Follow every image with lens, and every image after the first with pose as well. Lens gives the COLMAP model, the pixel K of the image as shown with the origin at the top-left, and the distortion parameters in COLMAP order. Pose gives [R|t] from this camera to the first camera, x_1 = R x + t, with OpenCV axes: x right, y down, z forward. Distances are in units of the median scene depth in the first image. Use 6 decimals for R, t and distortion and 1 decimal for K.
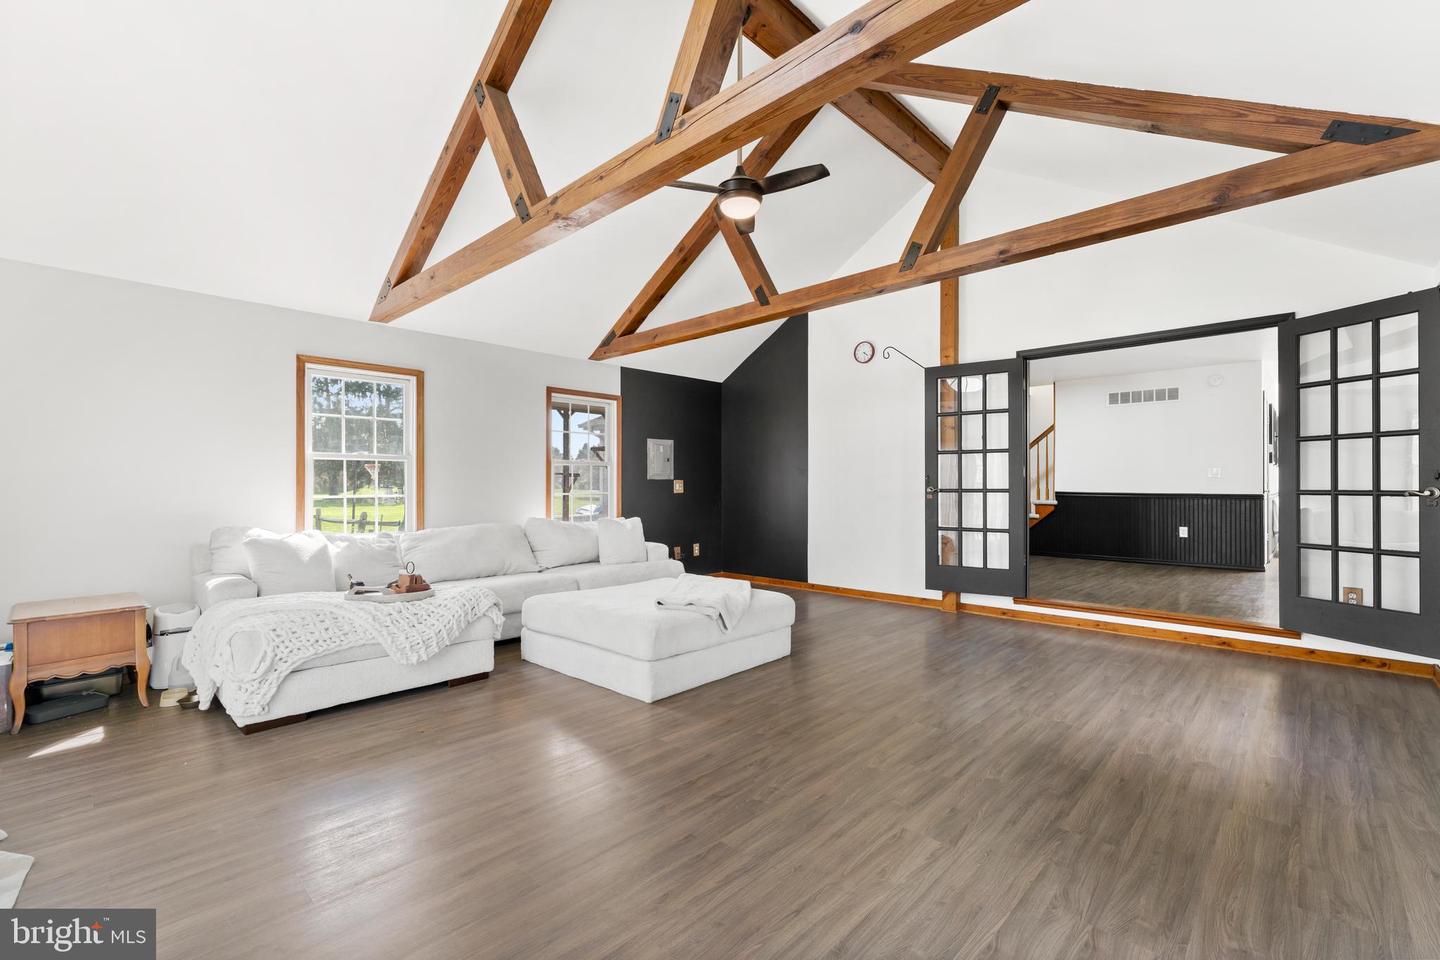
lens RADIAL K [[619.7, 0, 722.7], [0, 619.7, 482.6], [0, 0, 1]] dist [0.001399, 0.000372]
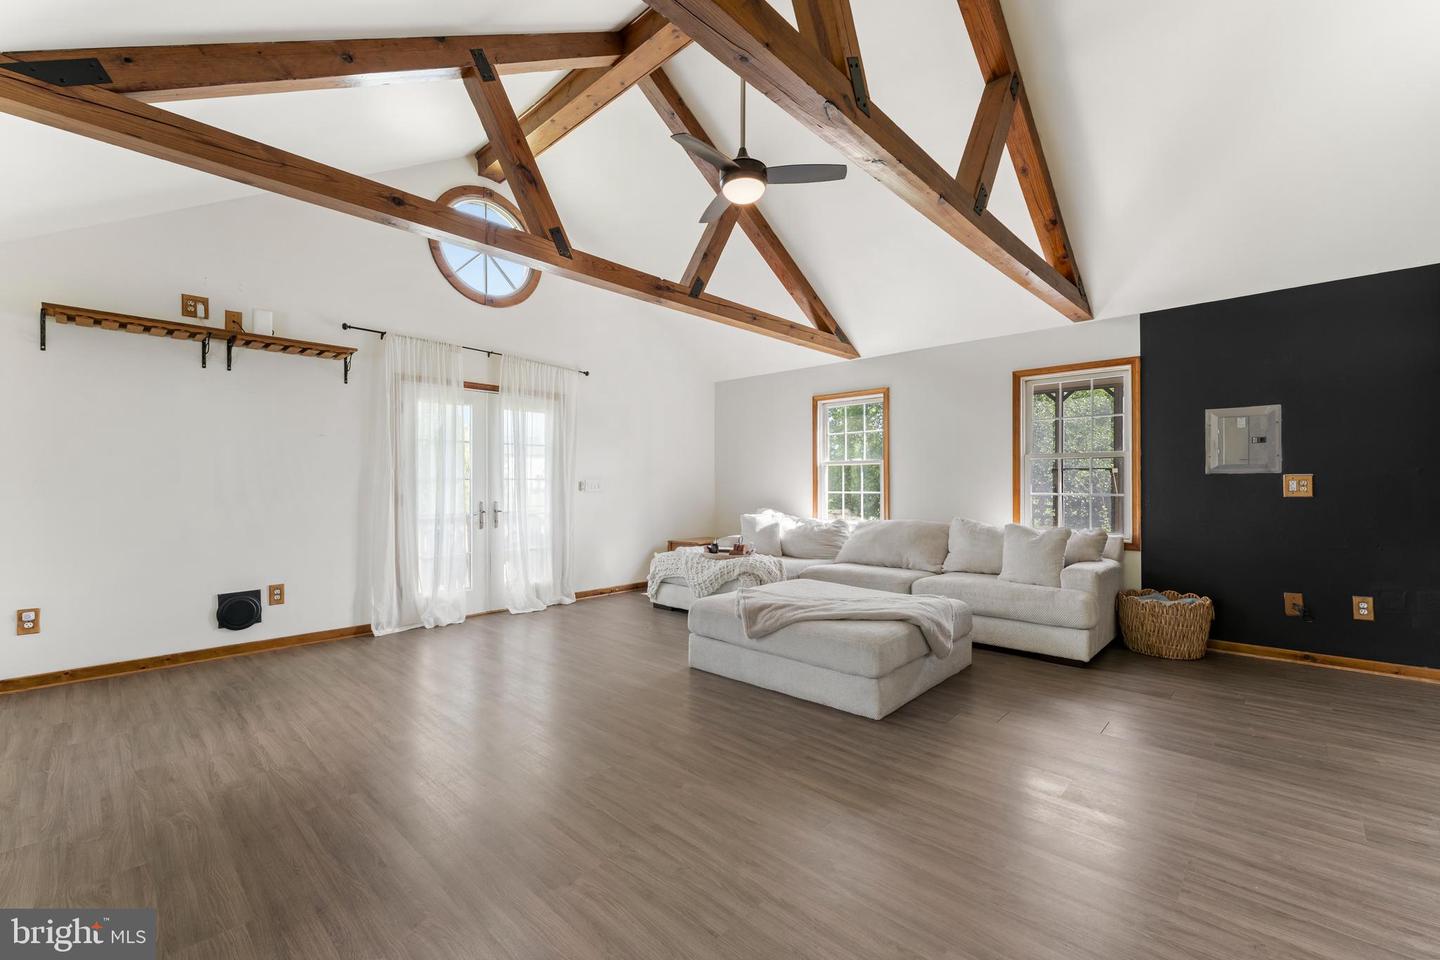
lens RADIAL K [[602.3, 0, 720.0], [0, 602.3, 480.0], [0, 0, 1]] dist [-0.001036, -0.000427]
pose [[-0.001240, -0.008146, -0.999966, 0.935189], [0.005197, 0.999953, -0.008152, 0.006131], [0.999986, -0.005207, -0.001197, 0.952840]]
